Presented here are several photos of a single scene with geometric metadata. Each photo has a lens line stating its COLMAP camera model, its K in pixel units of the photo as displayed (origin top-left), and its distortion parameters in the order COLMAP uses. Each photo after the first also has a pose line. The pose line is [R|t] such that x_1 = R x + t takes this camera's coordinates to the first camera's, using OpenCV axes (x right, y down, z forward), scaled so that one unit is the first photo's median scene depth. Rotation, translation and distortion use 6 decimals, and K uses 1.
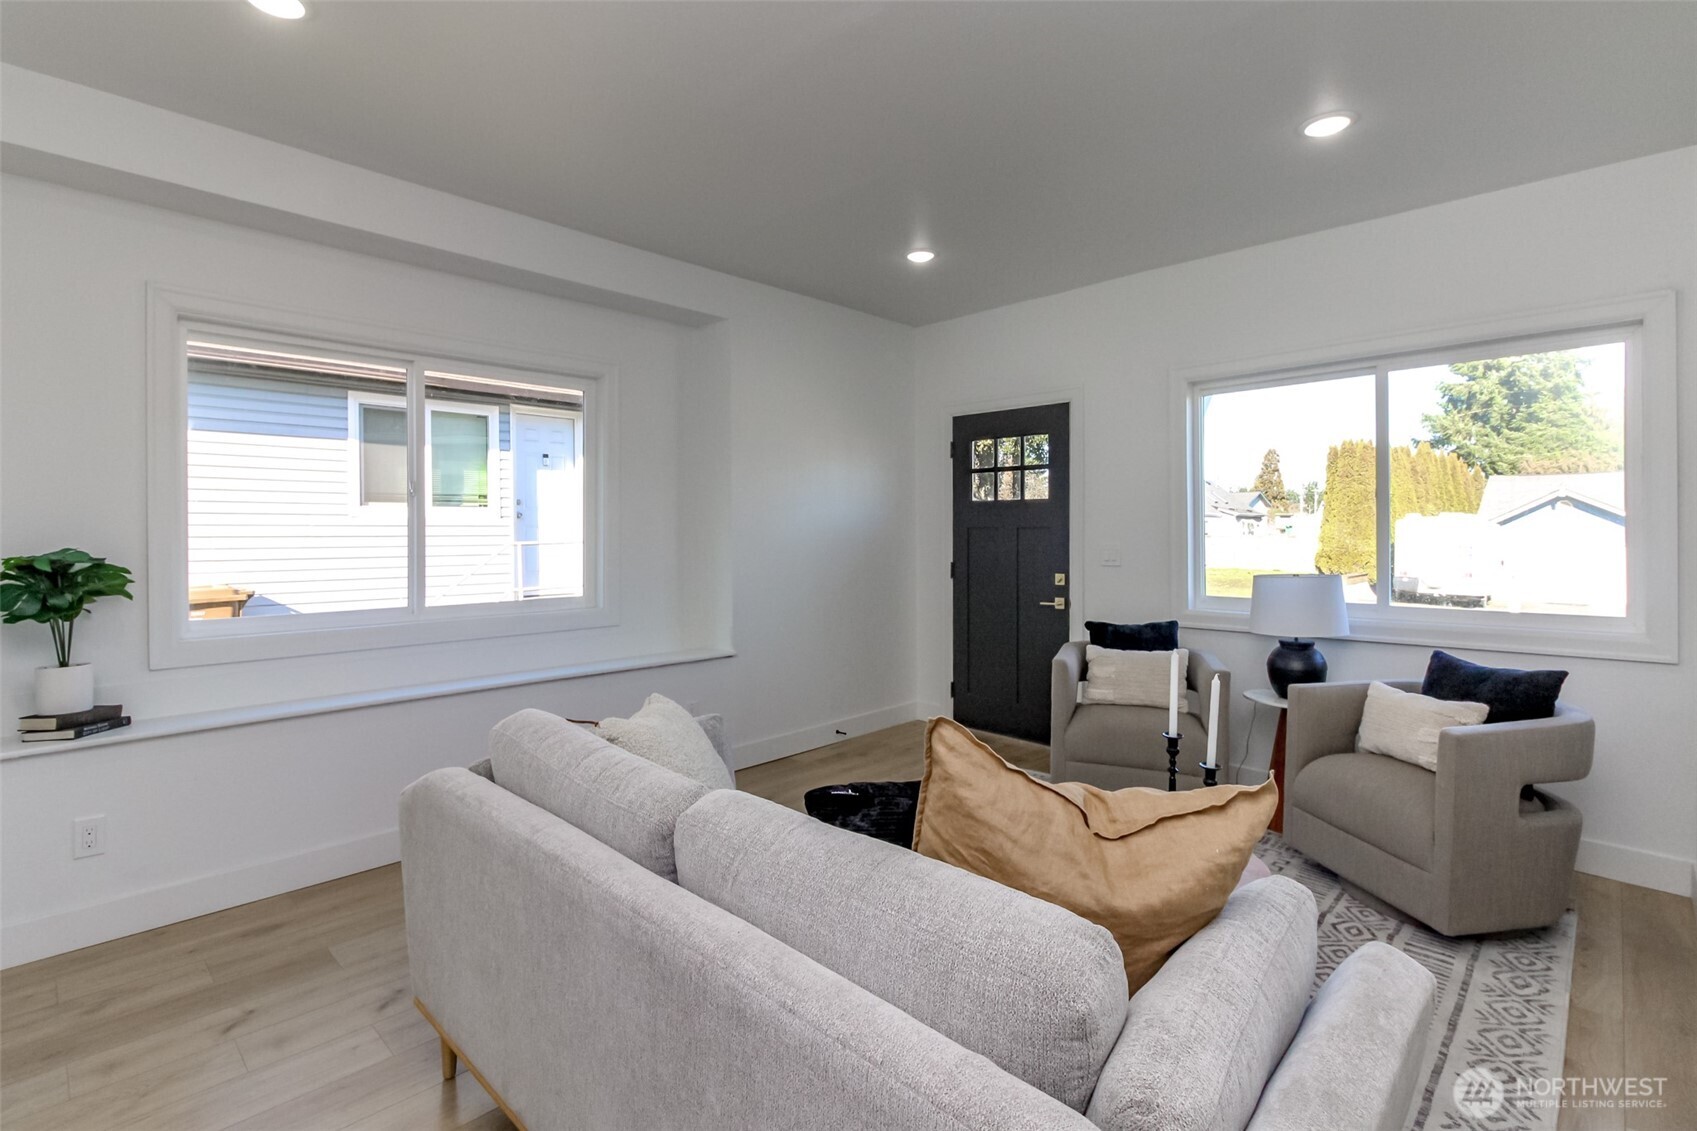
lens RADIAL K [[799.4, 0, 846.3], [0, 799.4, 528.1], [0, 0, 1]] dist [0.000039, -0.000004]
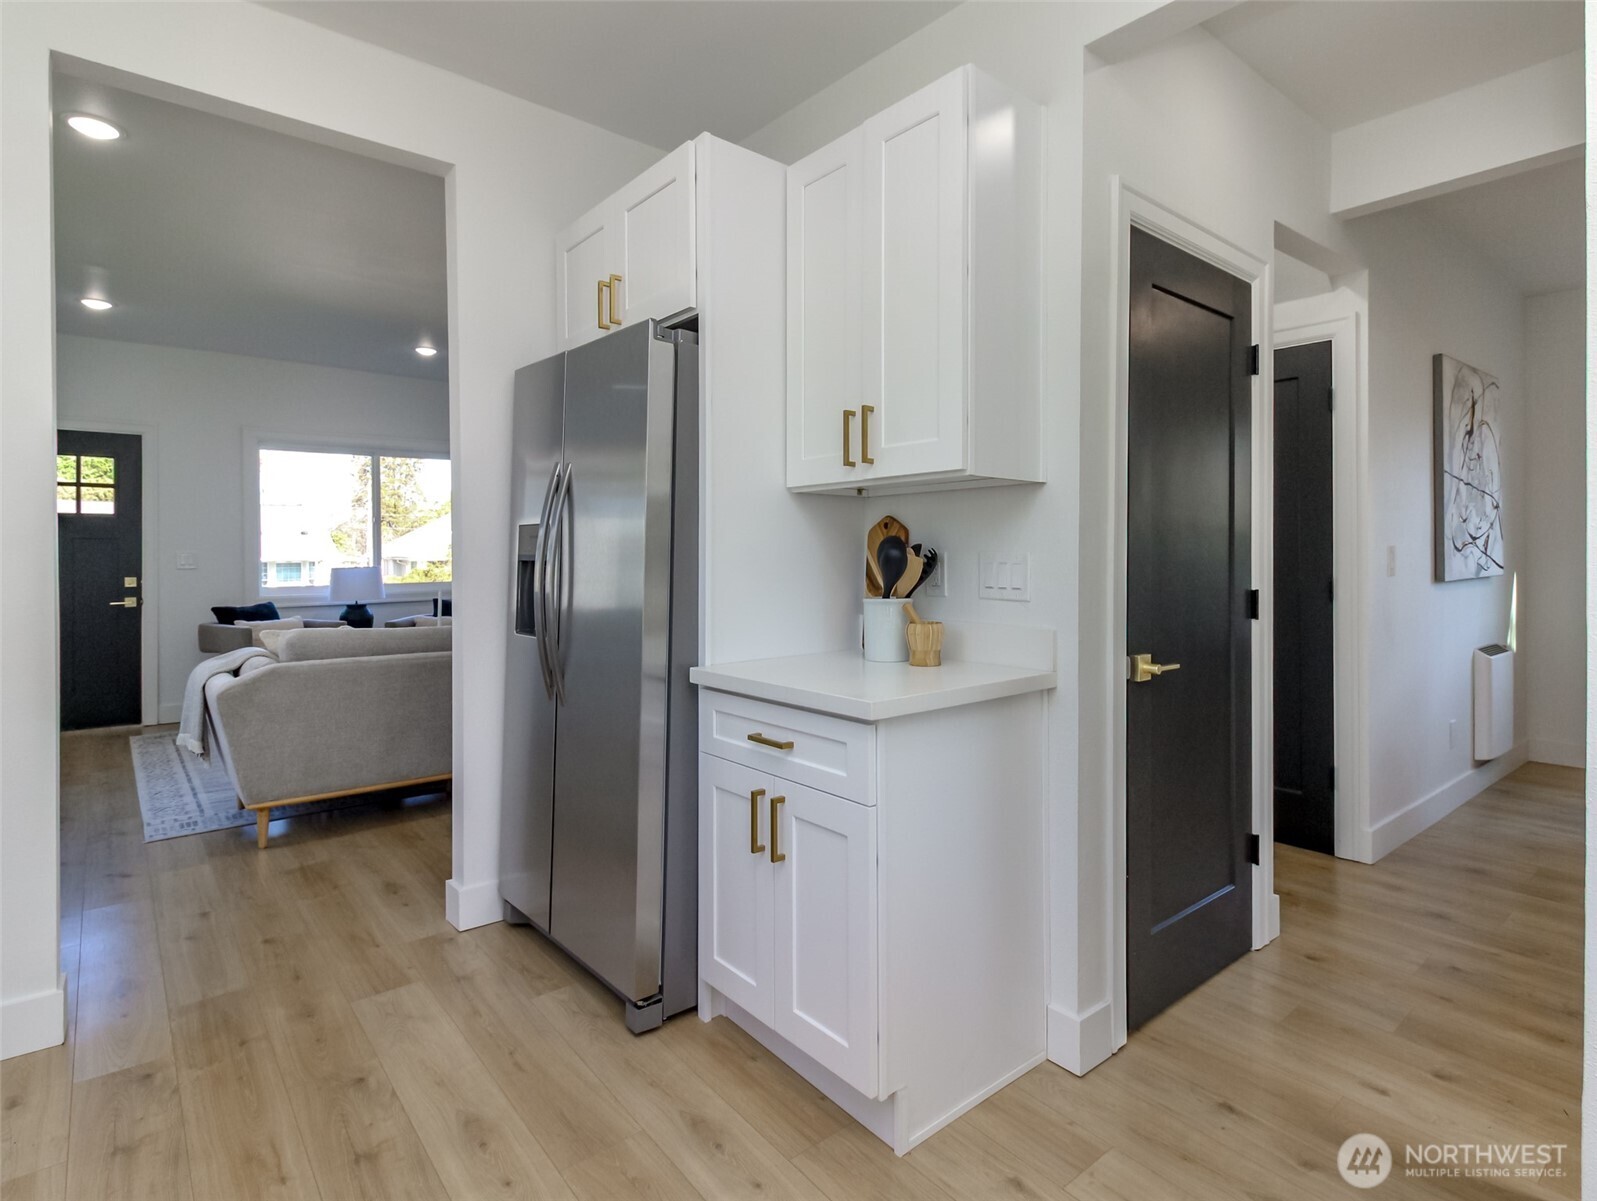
lens RADIAL K [[830.7, 0, 796.4], [0, 830.7, 555.3], [0, 0, 1]] dist [-0.000109, -0.000034]
pose [[0.107244, 0.000213, 0.994233, -0.862782], [0.000201, 1.000000, -0.000236, 0.024626], [-0.994233, 0.000225, 0.107244, -0.119774]]
